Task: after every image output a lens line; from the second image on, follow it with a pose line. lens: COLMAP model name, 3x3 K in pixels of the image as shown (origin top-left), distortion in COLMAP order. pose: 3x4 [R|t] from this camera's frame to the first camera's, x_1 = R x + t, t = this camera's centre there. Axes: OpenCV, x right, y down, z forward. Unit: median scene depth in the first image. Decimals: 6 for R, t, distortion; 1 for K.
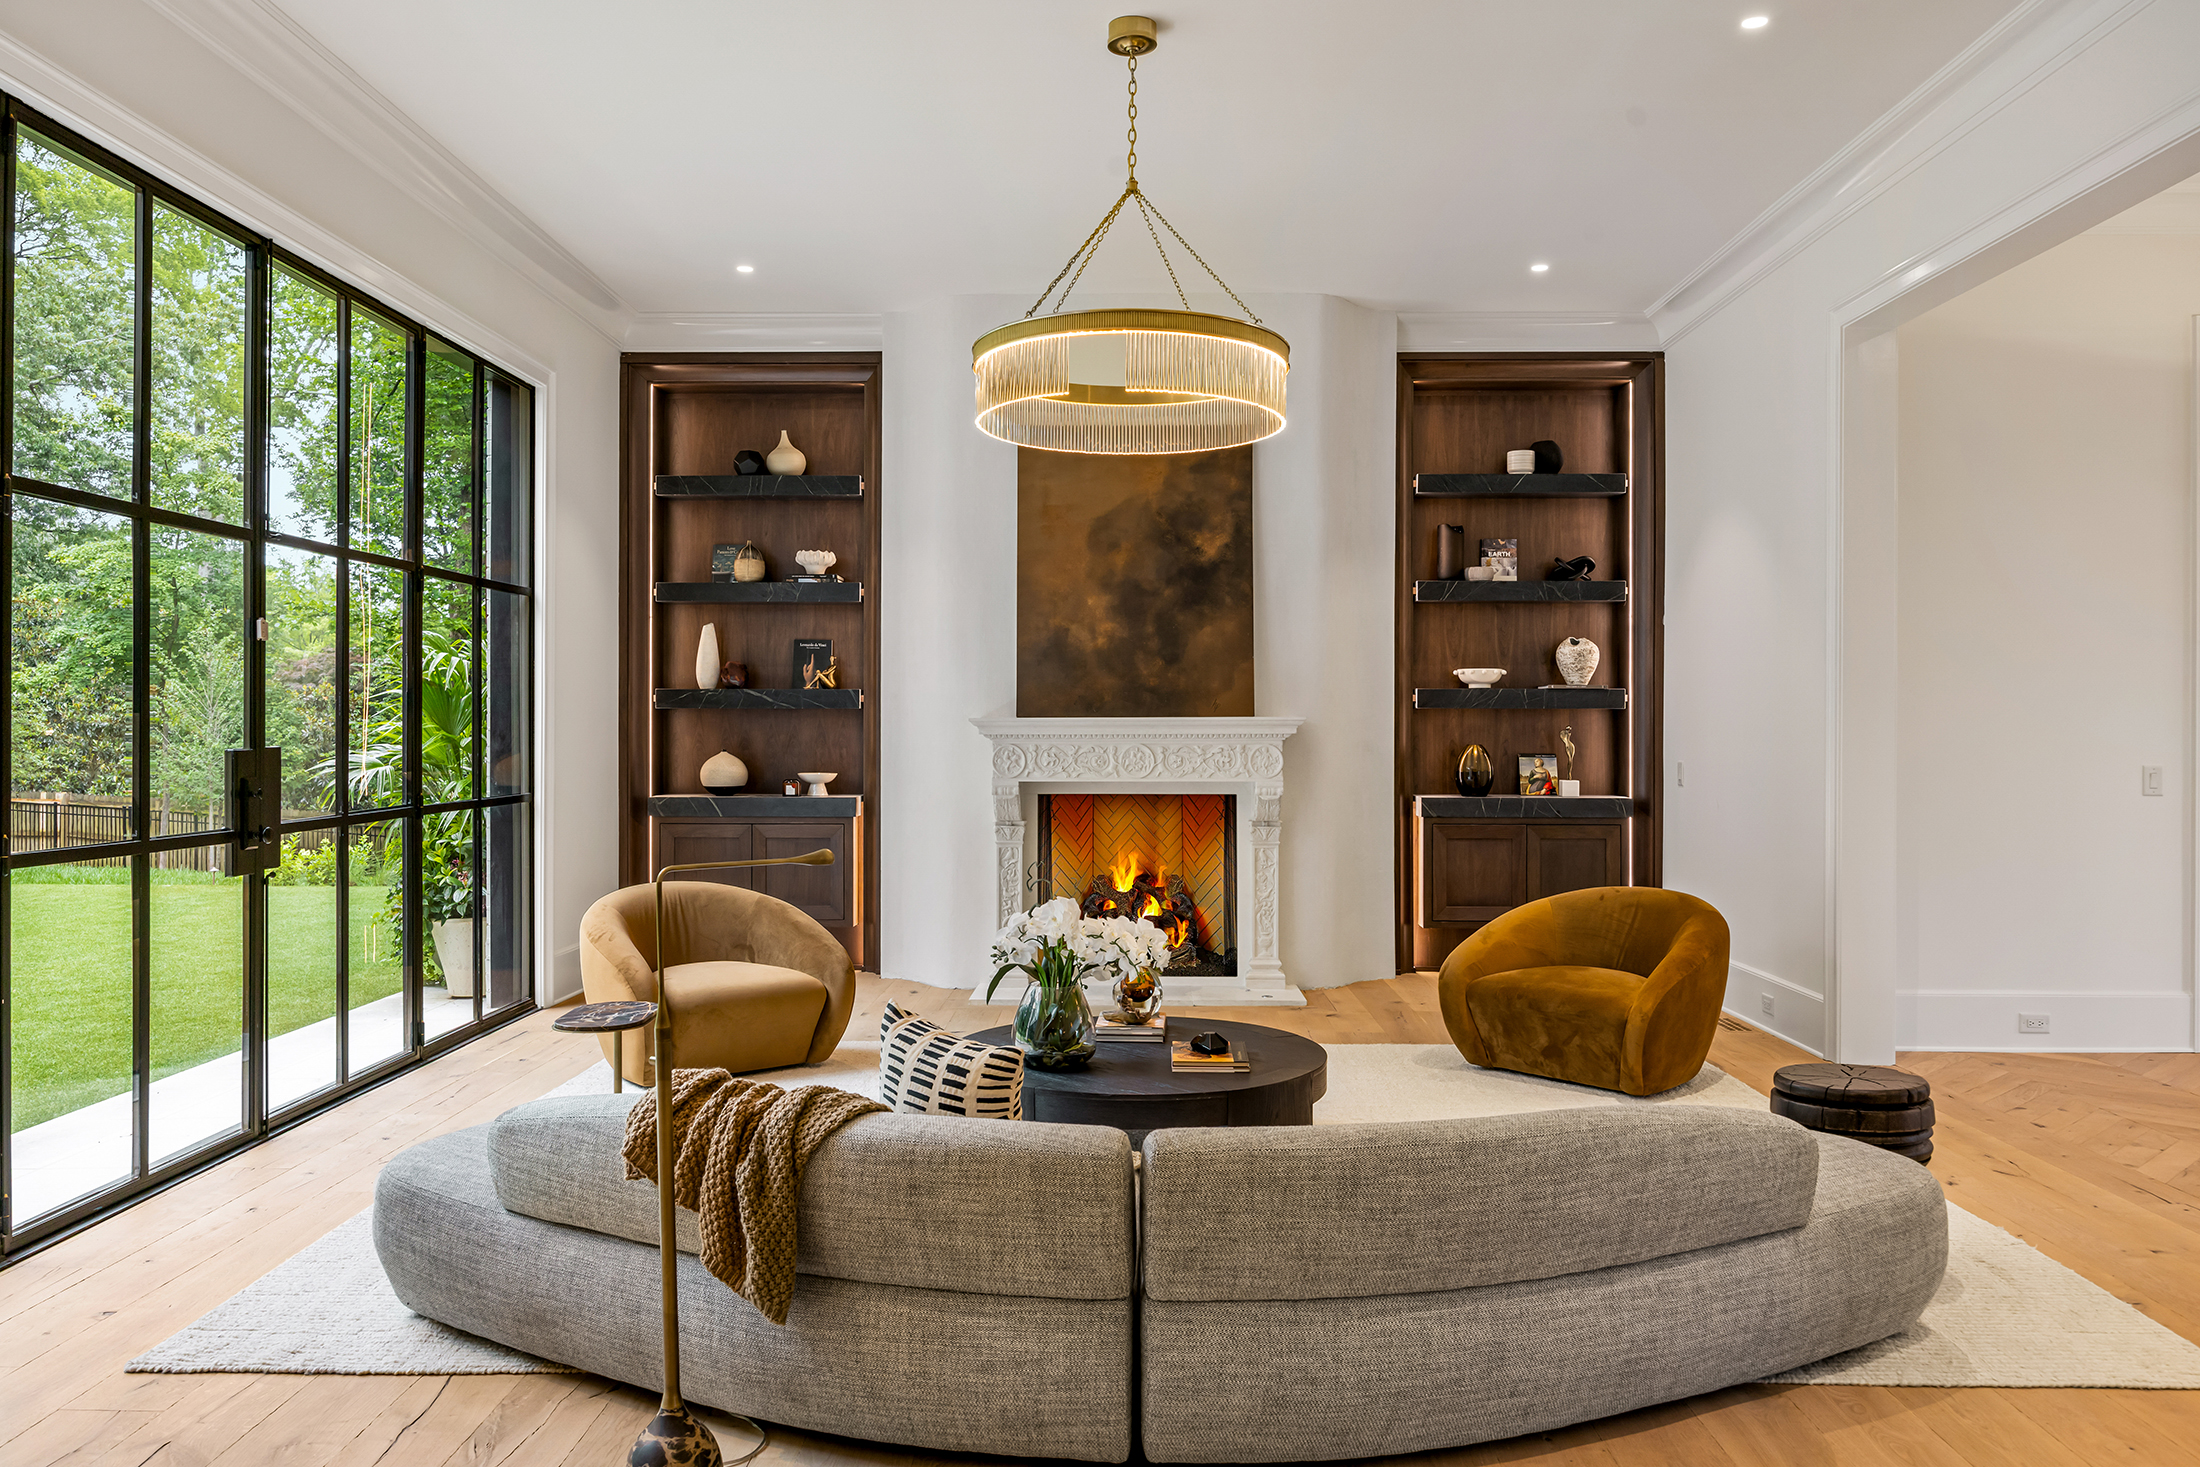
lens RADIAL K [[1669.8, 0, 1032.7], [0, 1669.8, 724.5], [0, 0, 1]] dist [-0.002361, 0.010812]
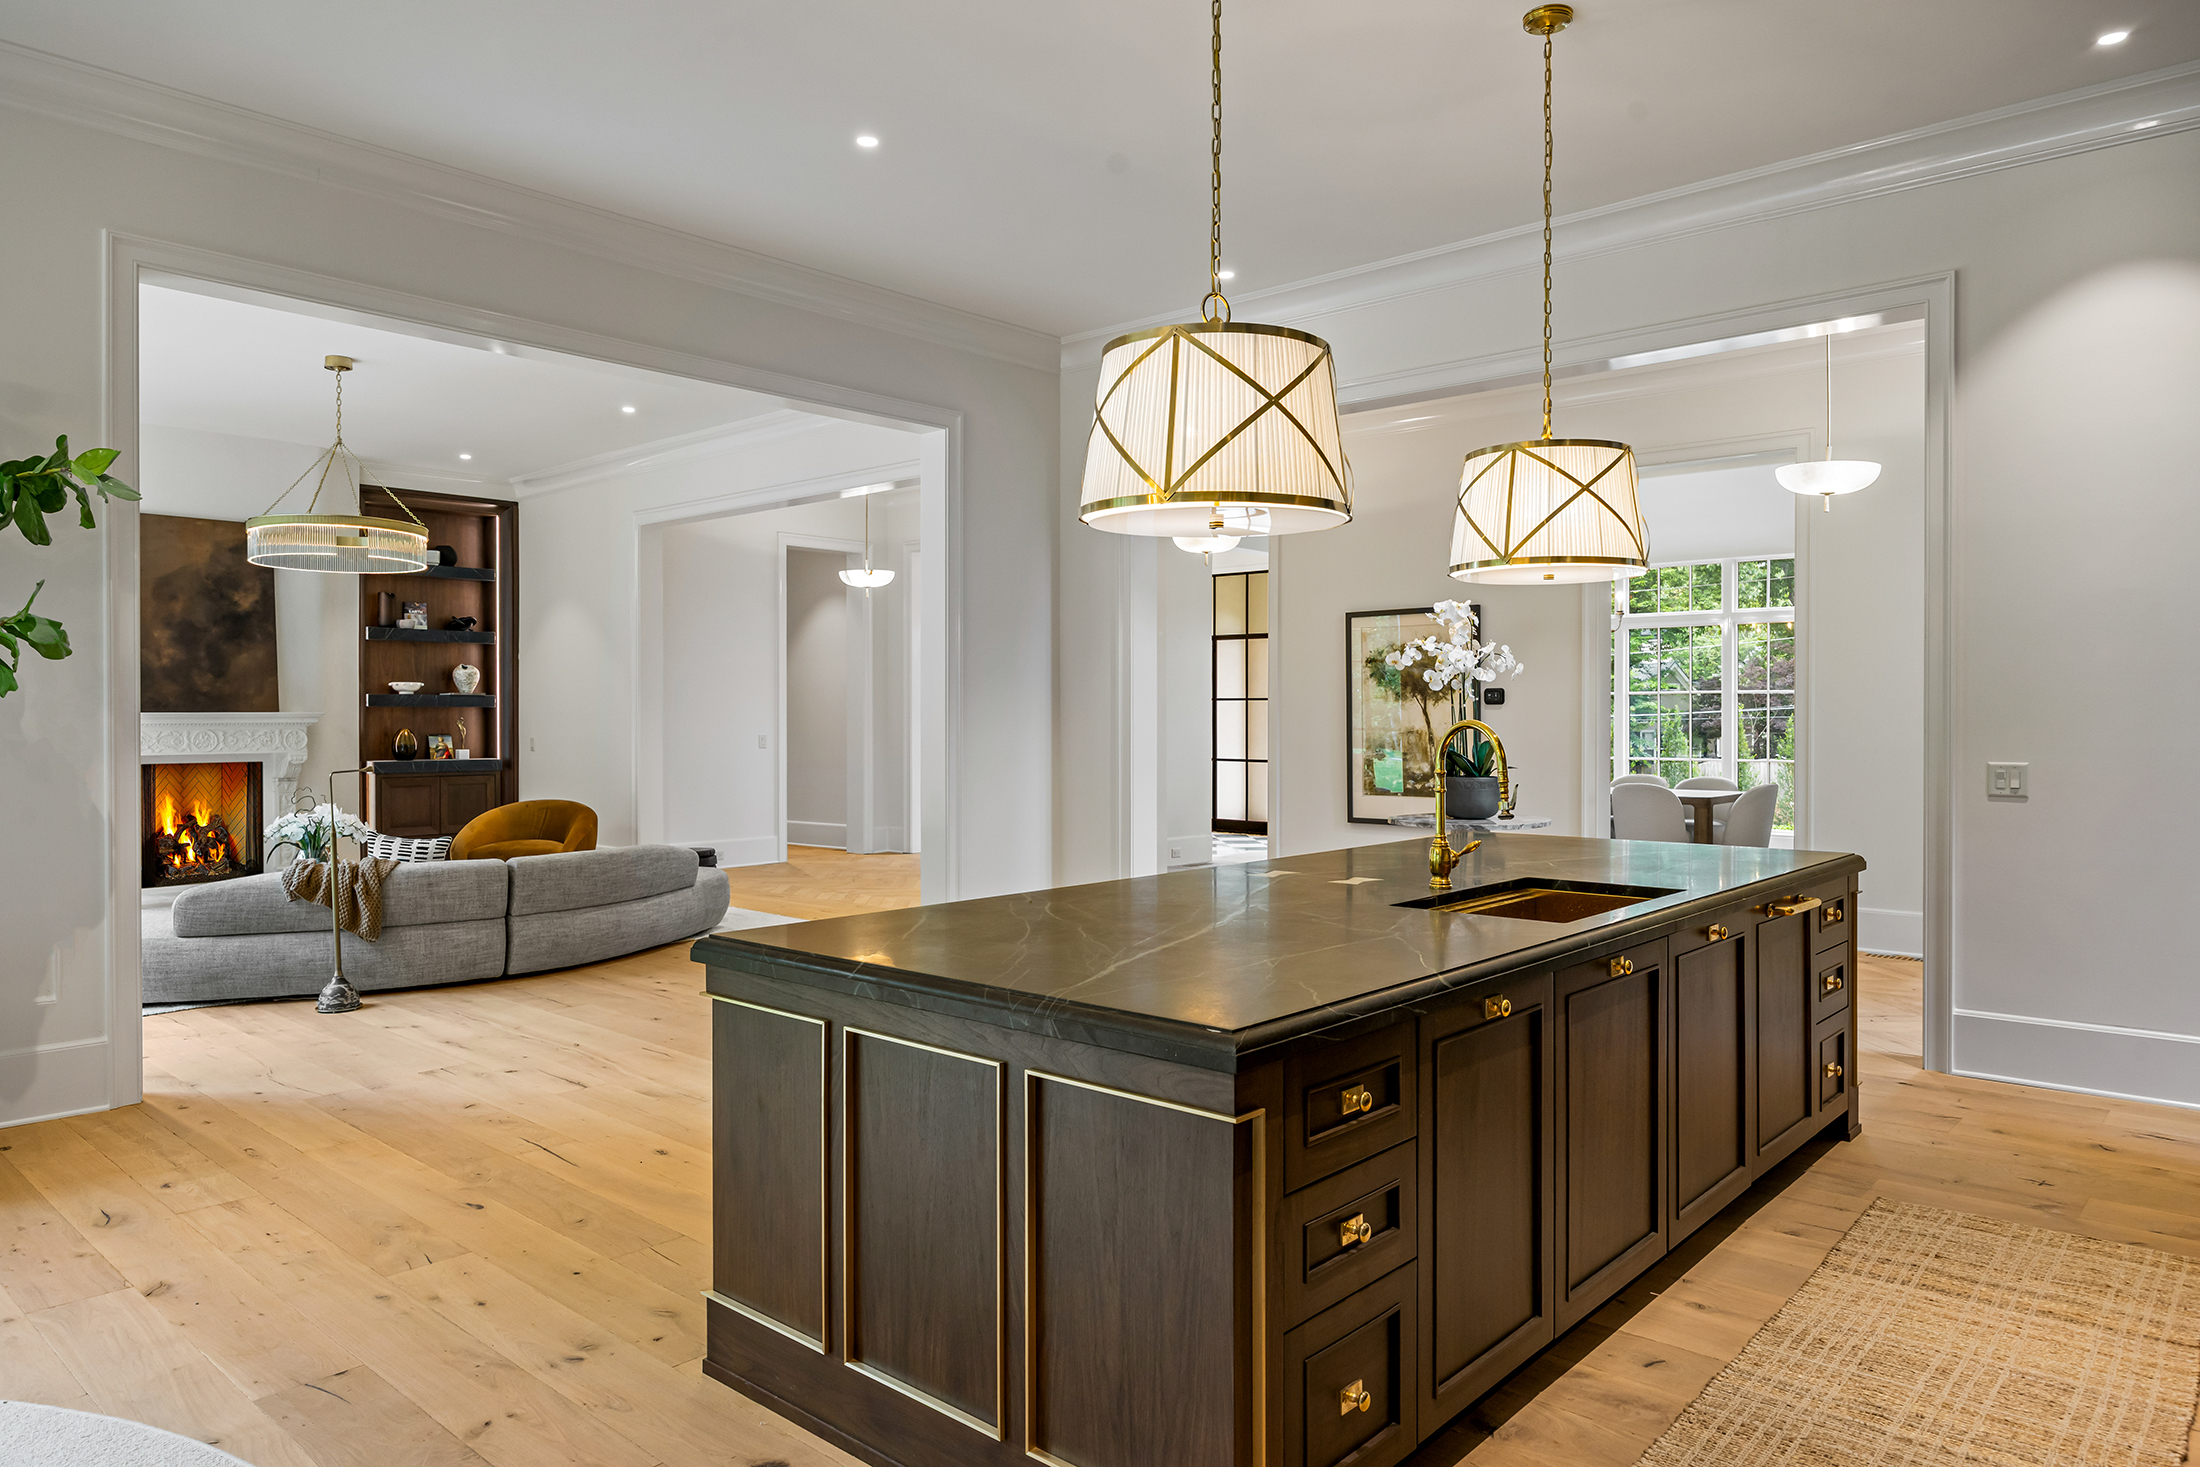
lens RADIAL K [[1406.5, 0, 1100.1], [0, 1406.5, 734.4], [0, 0, 1]] dist [-0.002504, -0.001401]
pose [[0.650185, -0.011996, 0.759681, -0.367543], [0.002001, 0.999899, 0.014077, -0.000471], [-0.759773, -0.007633, 0.650144, -0.446093]]
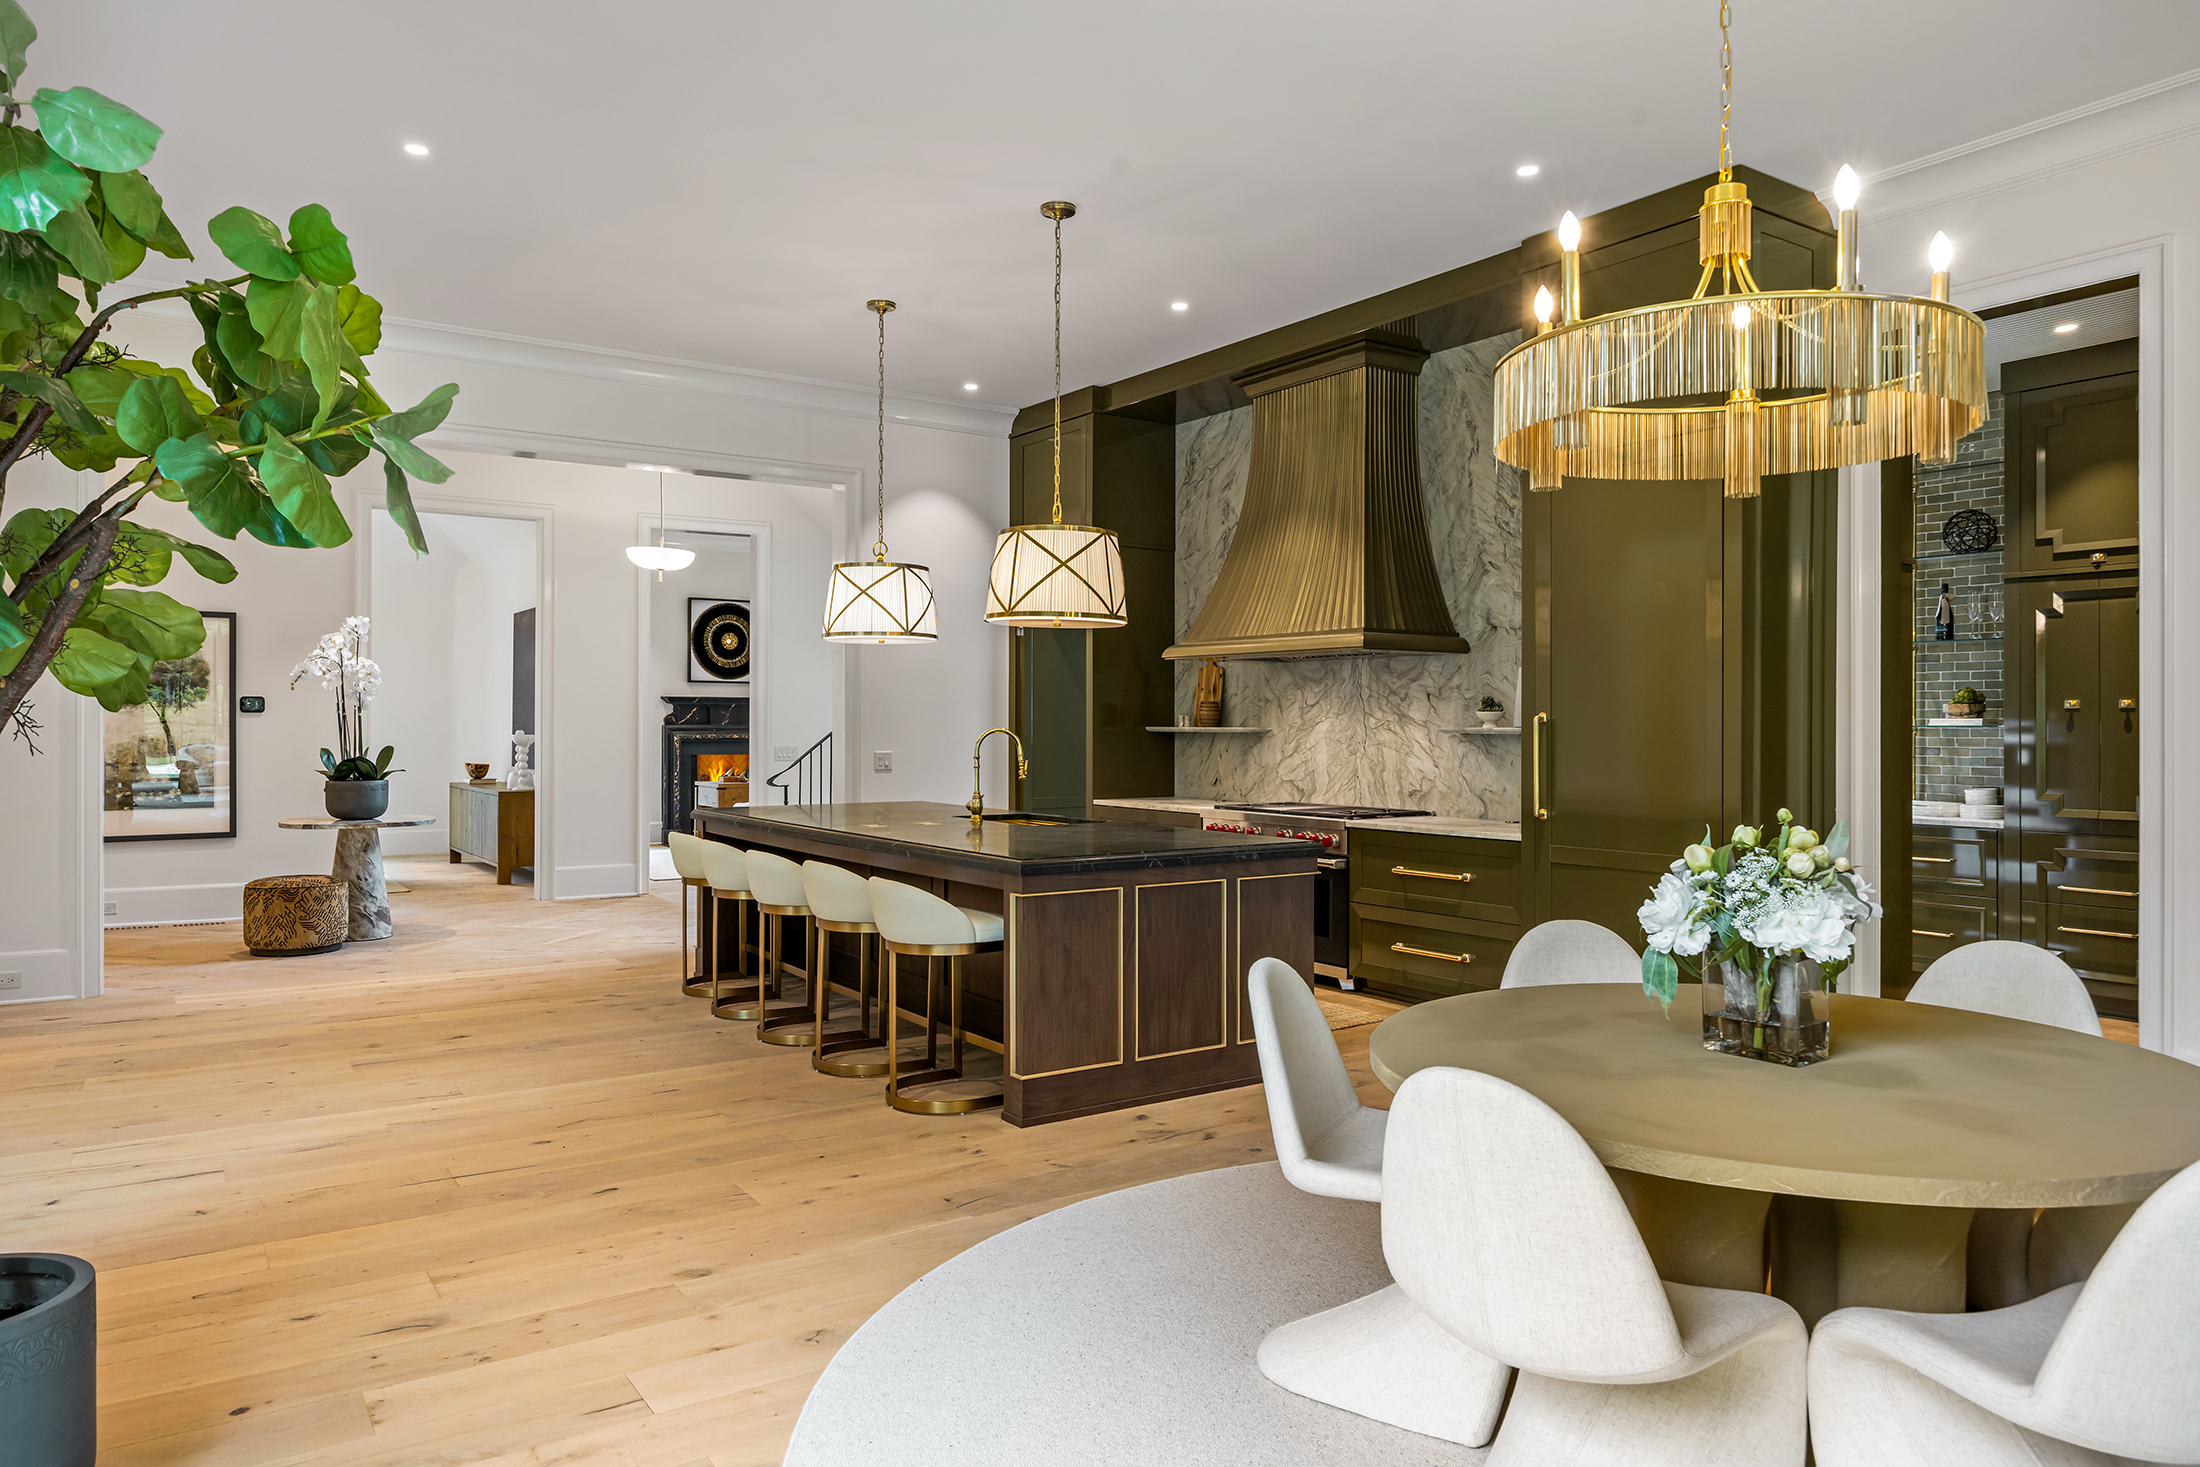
lens RADIAL K [[1406.5, 0, 1097.4], [0, 1406.5, 714.7], [0, 0, 1]] dist [-0.002504, -0.001401]
pose [[-0.583697, 0.002949, 0.811966, -0.649850], [-0.002427, 0.999983, -0.005377, -0.001695], [-0.811968, -0.005109, -0.583680, 0.163514]]
